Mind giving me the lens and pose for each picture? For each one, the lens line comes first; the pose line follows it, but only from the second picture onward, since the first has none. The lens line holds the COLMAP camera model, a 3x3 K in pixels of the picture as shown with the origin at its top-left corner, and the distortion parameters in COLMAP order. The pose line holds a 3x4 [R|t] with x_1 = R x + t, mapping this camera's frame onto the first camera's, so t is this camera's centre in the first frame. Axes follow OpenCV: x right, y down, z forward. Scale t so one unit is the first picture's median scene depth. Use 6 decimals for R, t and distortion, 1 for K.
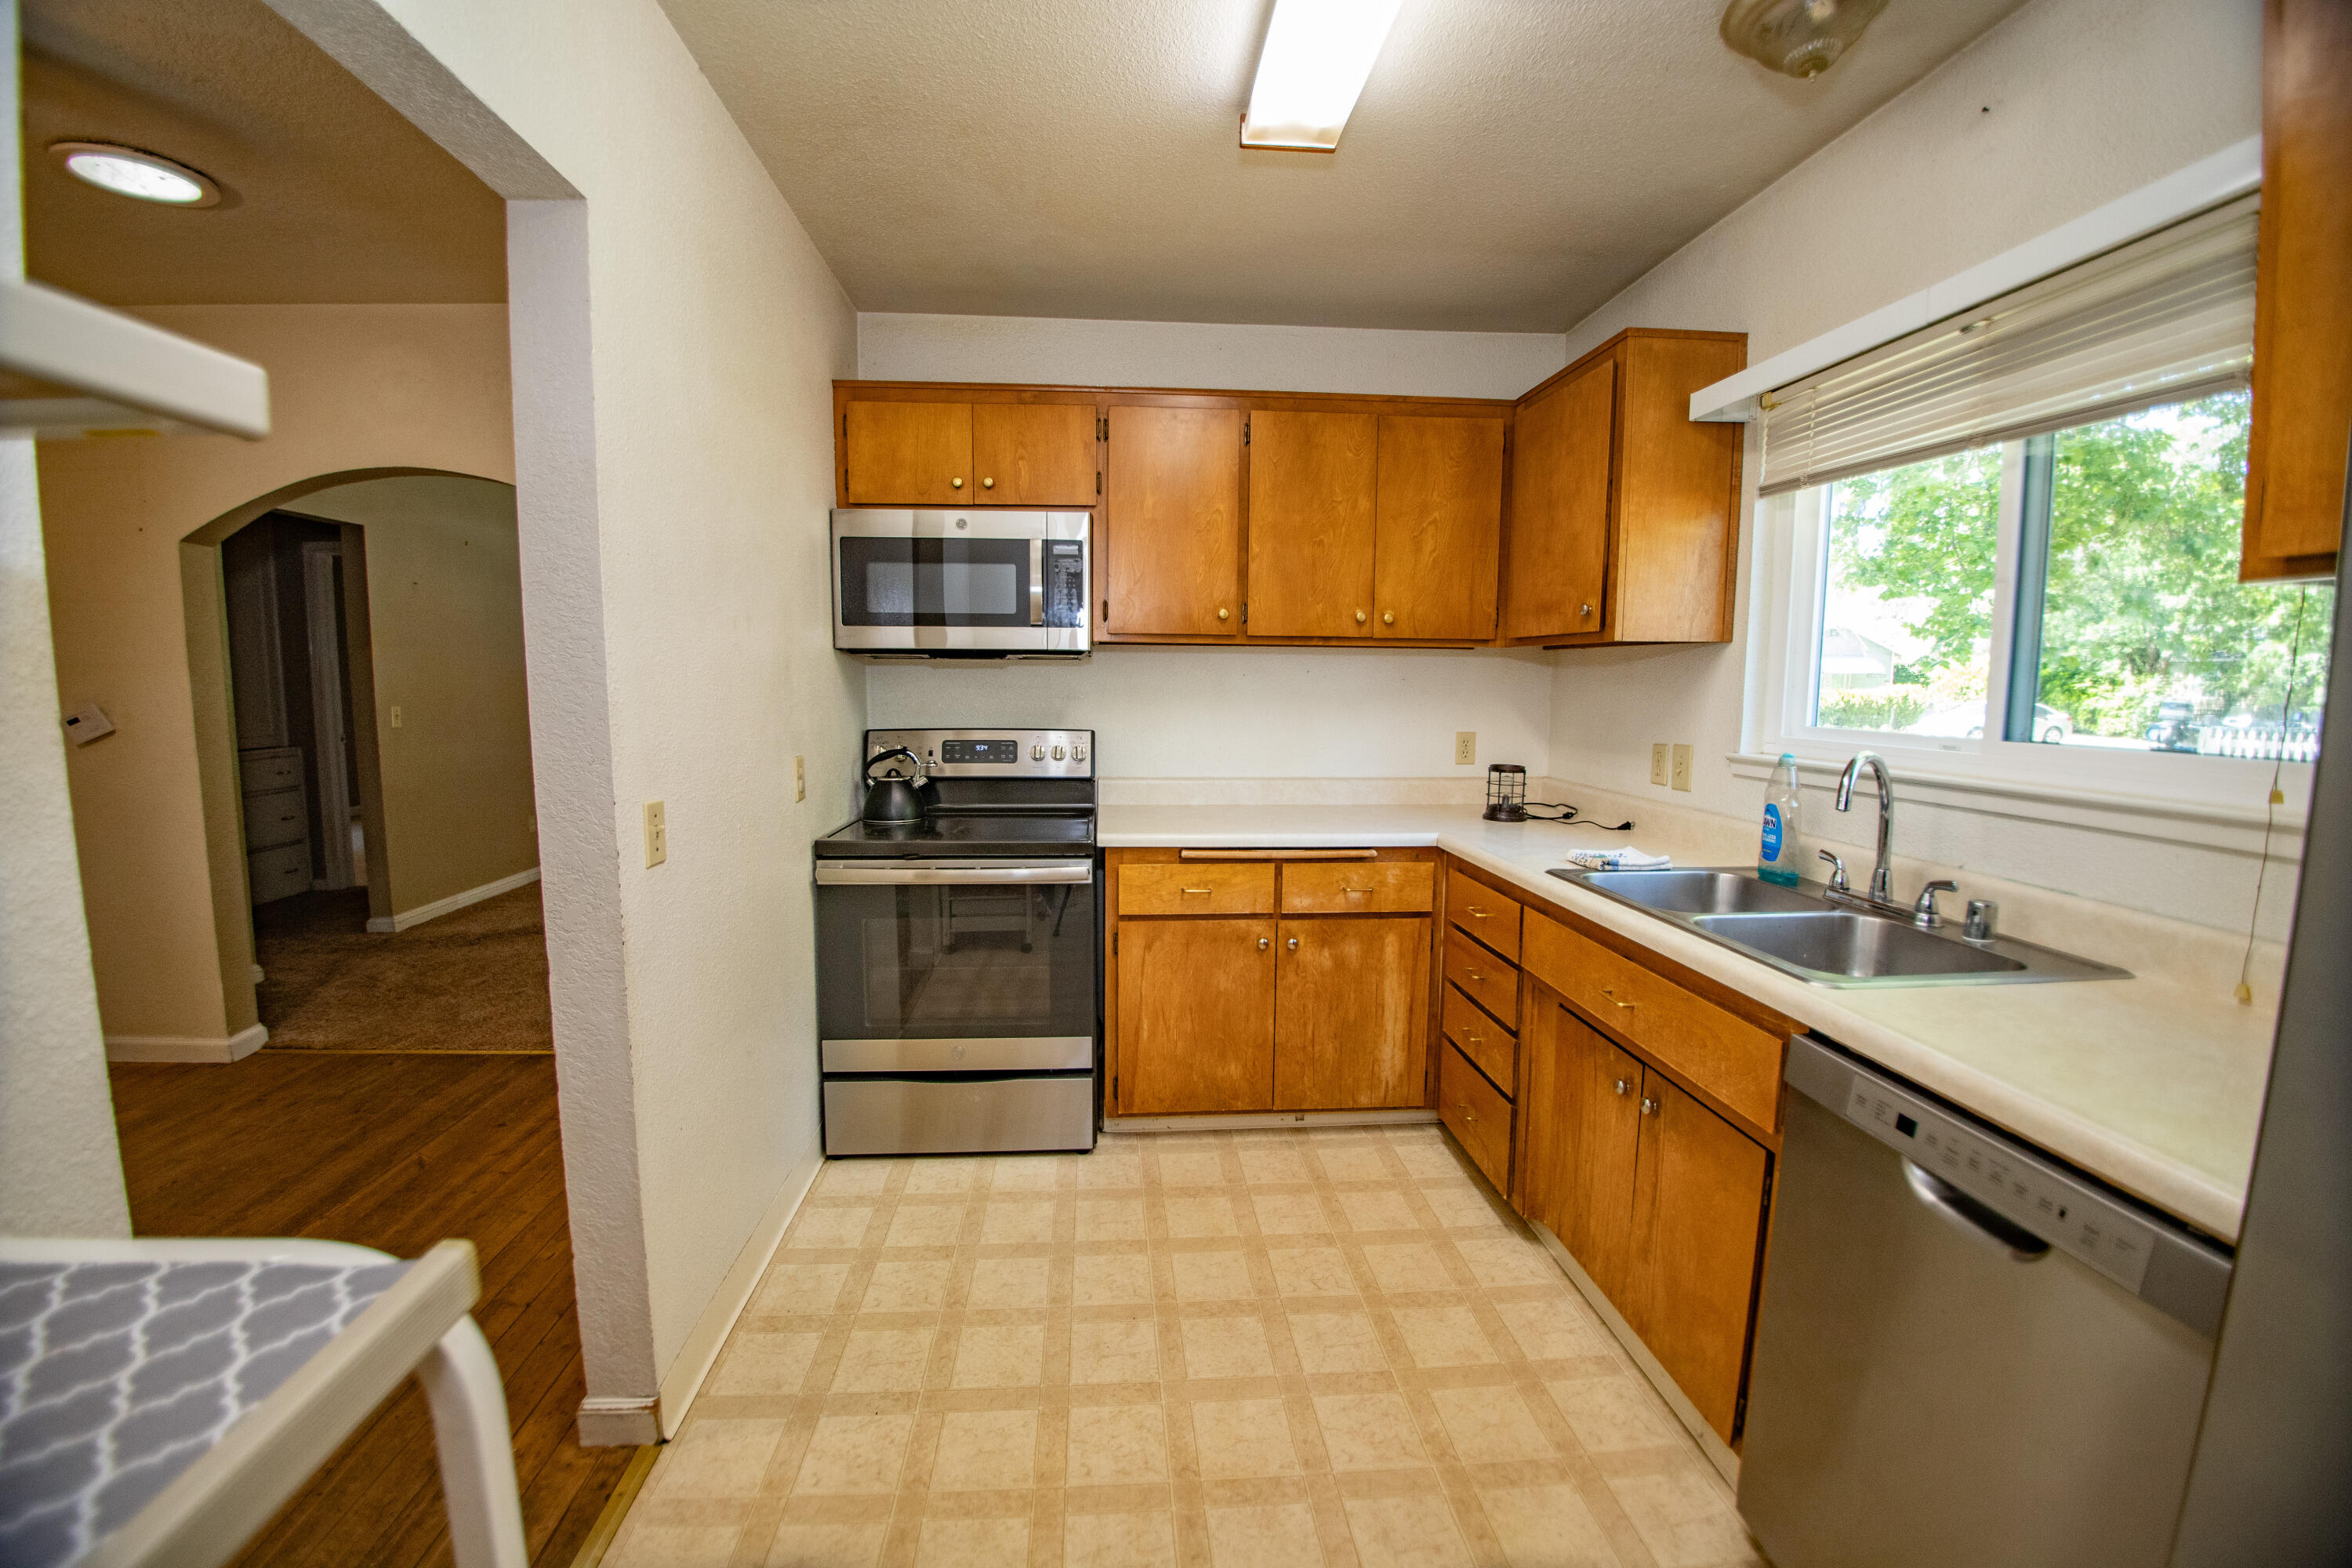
lens RADIAL K [[918.4, 0, 1157.3], [0, 918.4, 773.6], [0, 0, 1]] dist [-0.014602, -0.014328]
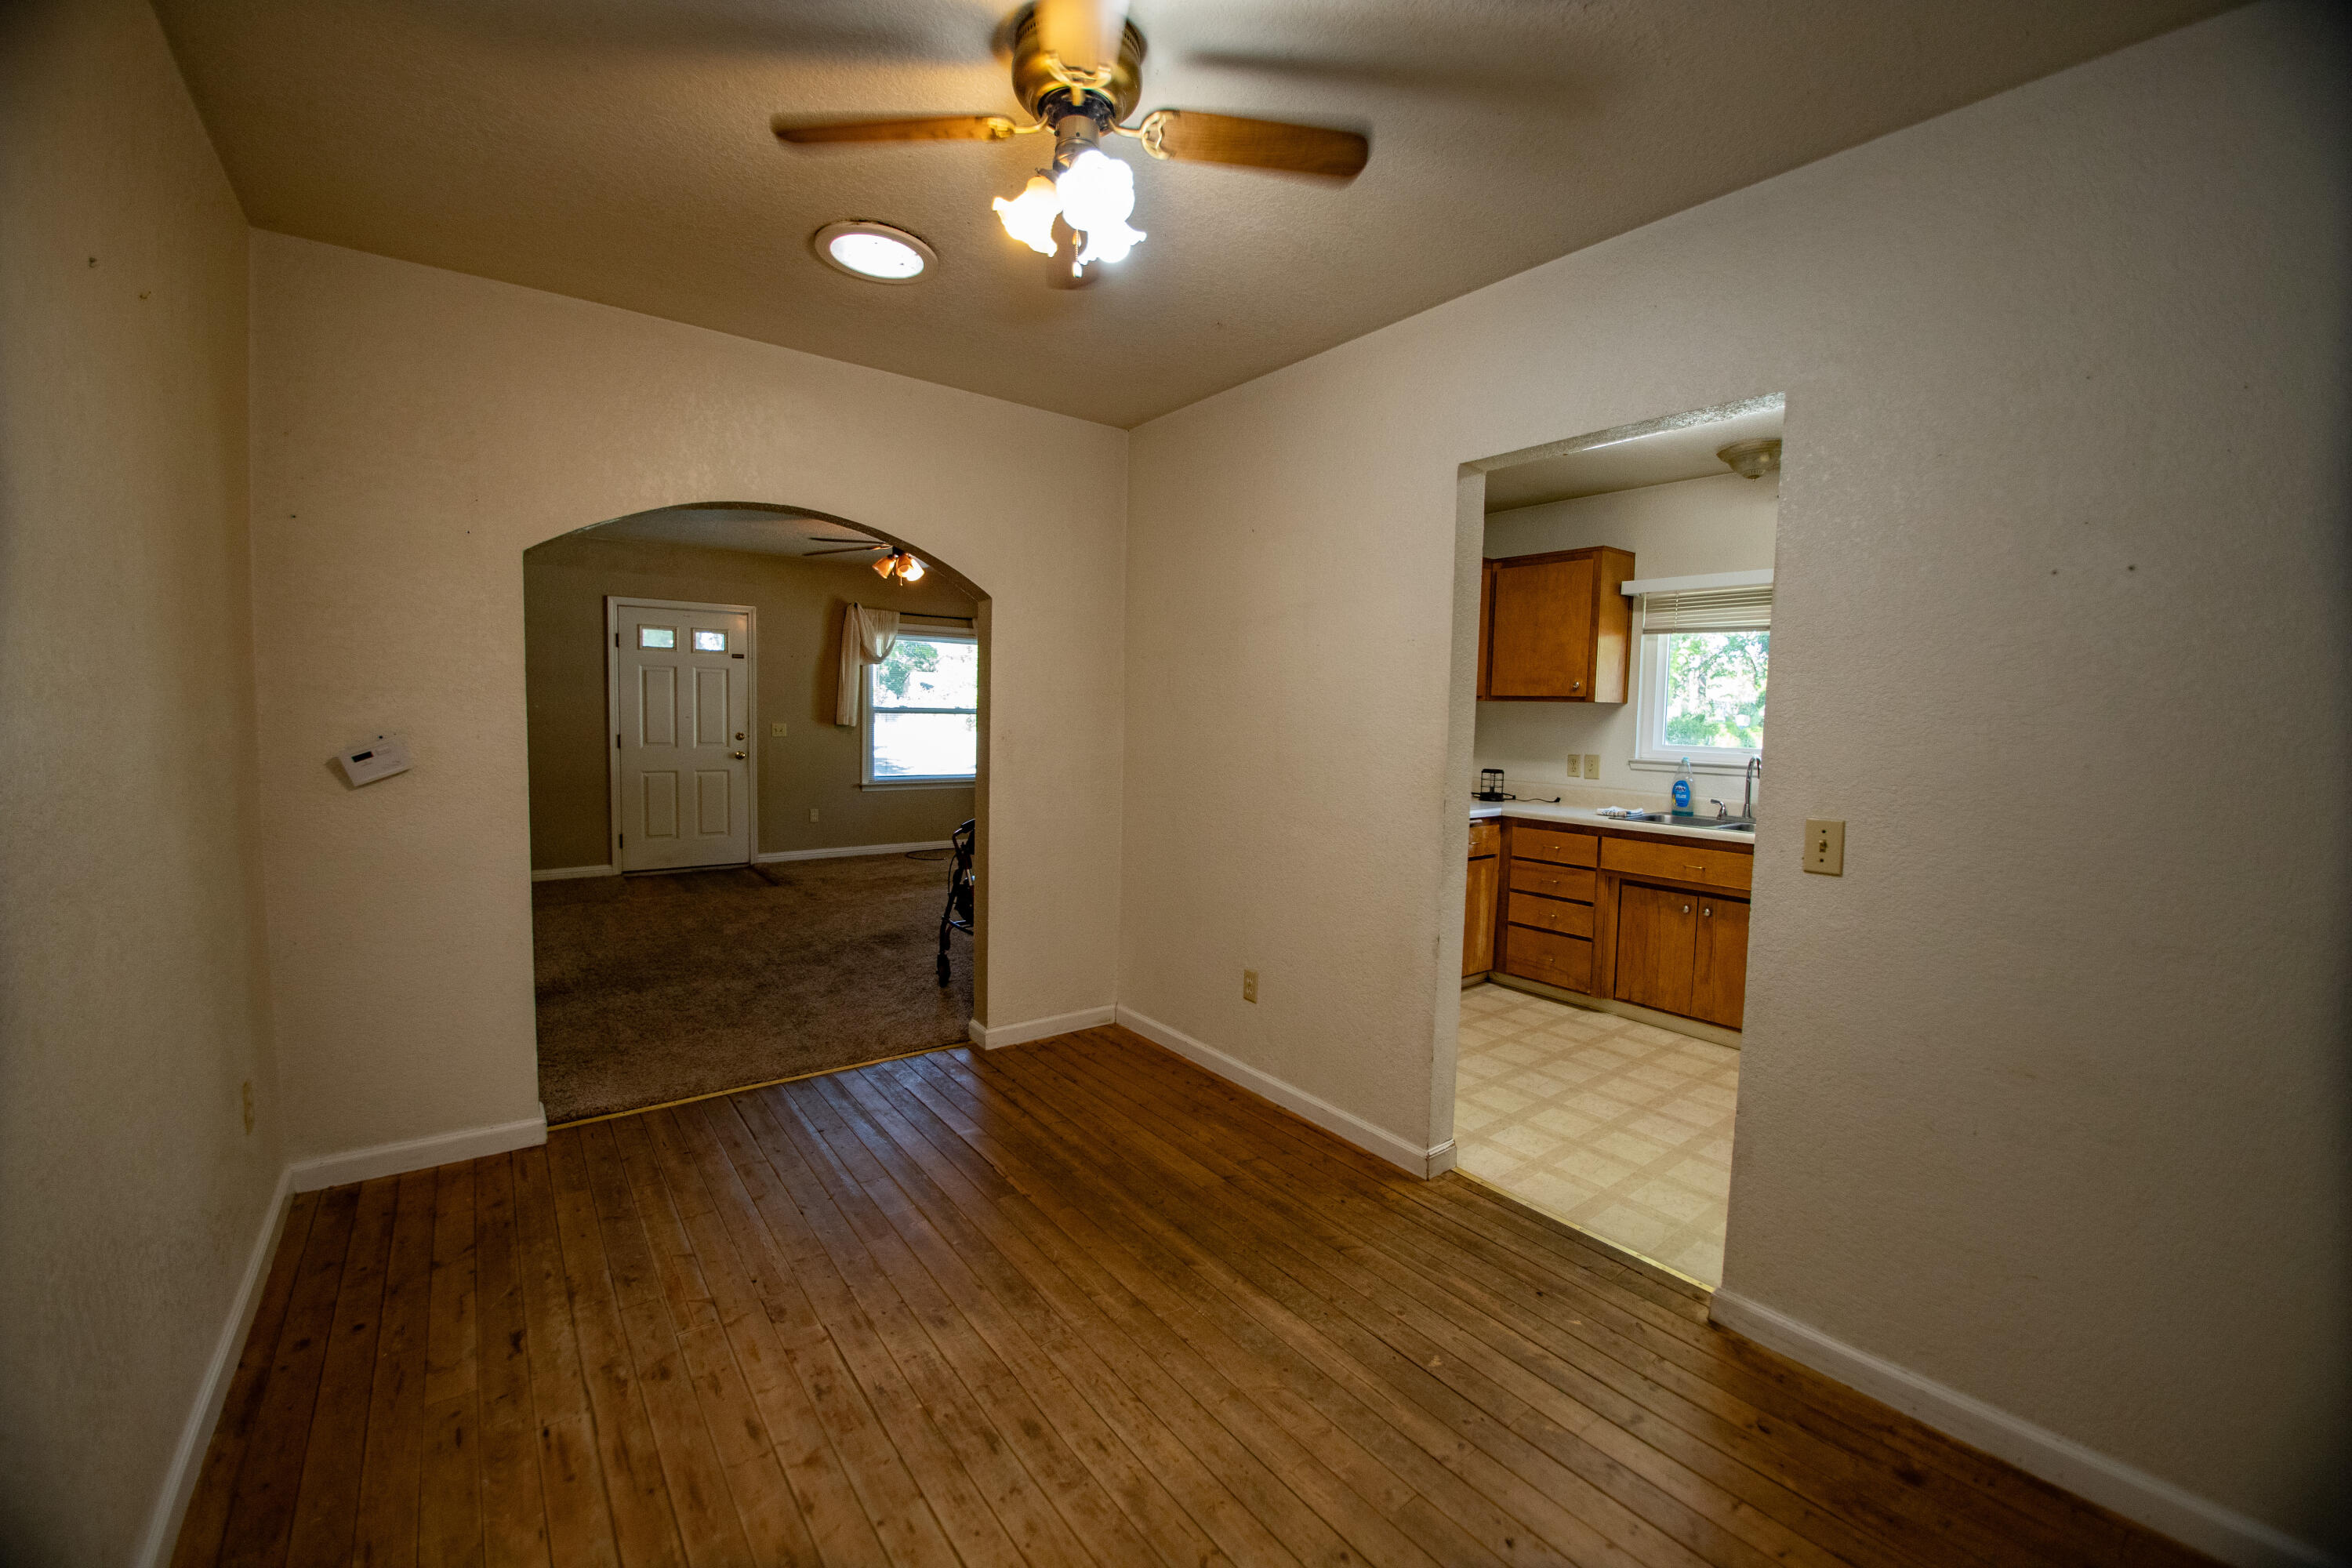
lens RADIAL K [[918.4, 0, 1157.3], [0, 918.4, 773.6], [0, 0, 1]] dist [-0.014602, -0.014328]
pose [[0.839545, -0.026385, 0.542649, -1.191906], [0.040034, 0.999109, -0.013359, -0.003471], [-0.541813, 0.032940, 0.839853, -0.114095]]
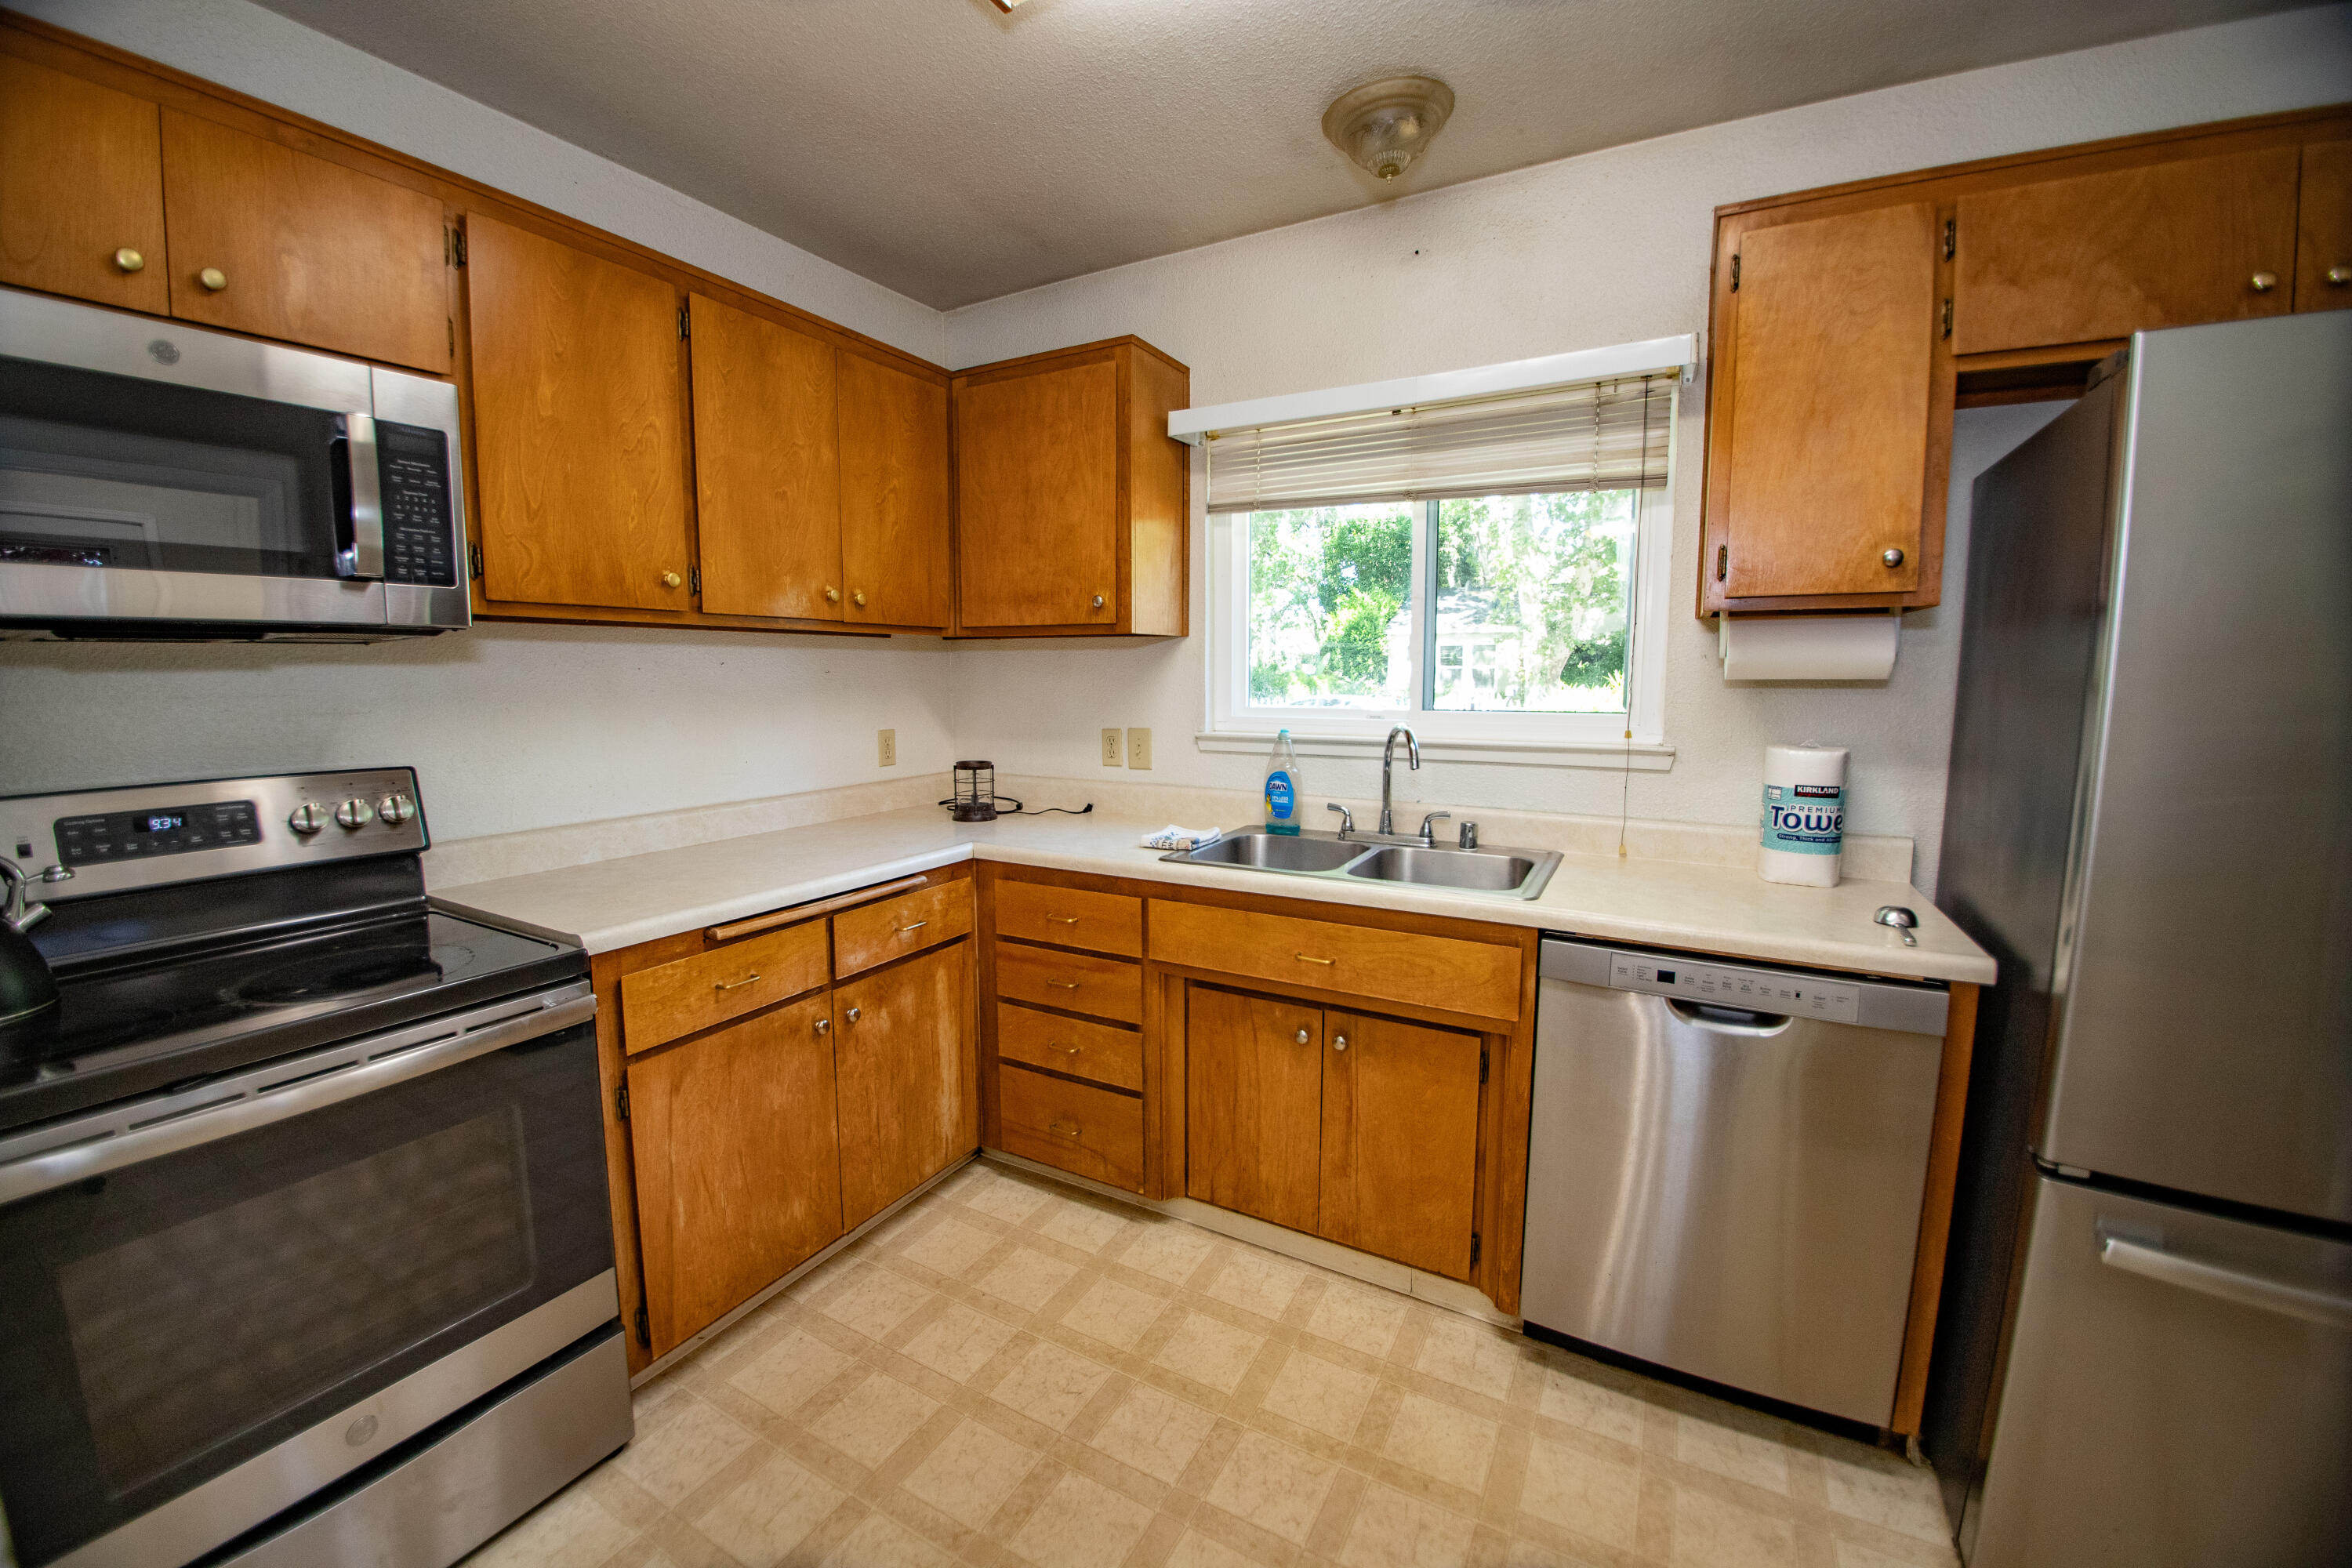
lens RADIAL K [[918.4, 0, 1157.3], [0, 918.4, 773.6], [0, 0, 1]] dist [-0.014602, -0.014328]
pose [[0.549984, -0.098921, 0.829296, -0.332325], [0.090011, 0.994198, 0.058897, -0.039471], [-0.830310, 0.042253, 0.555697, 0.348958]]
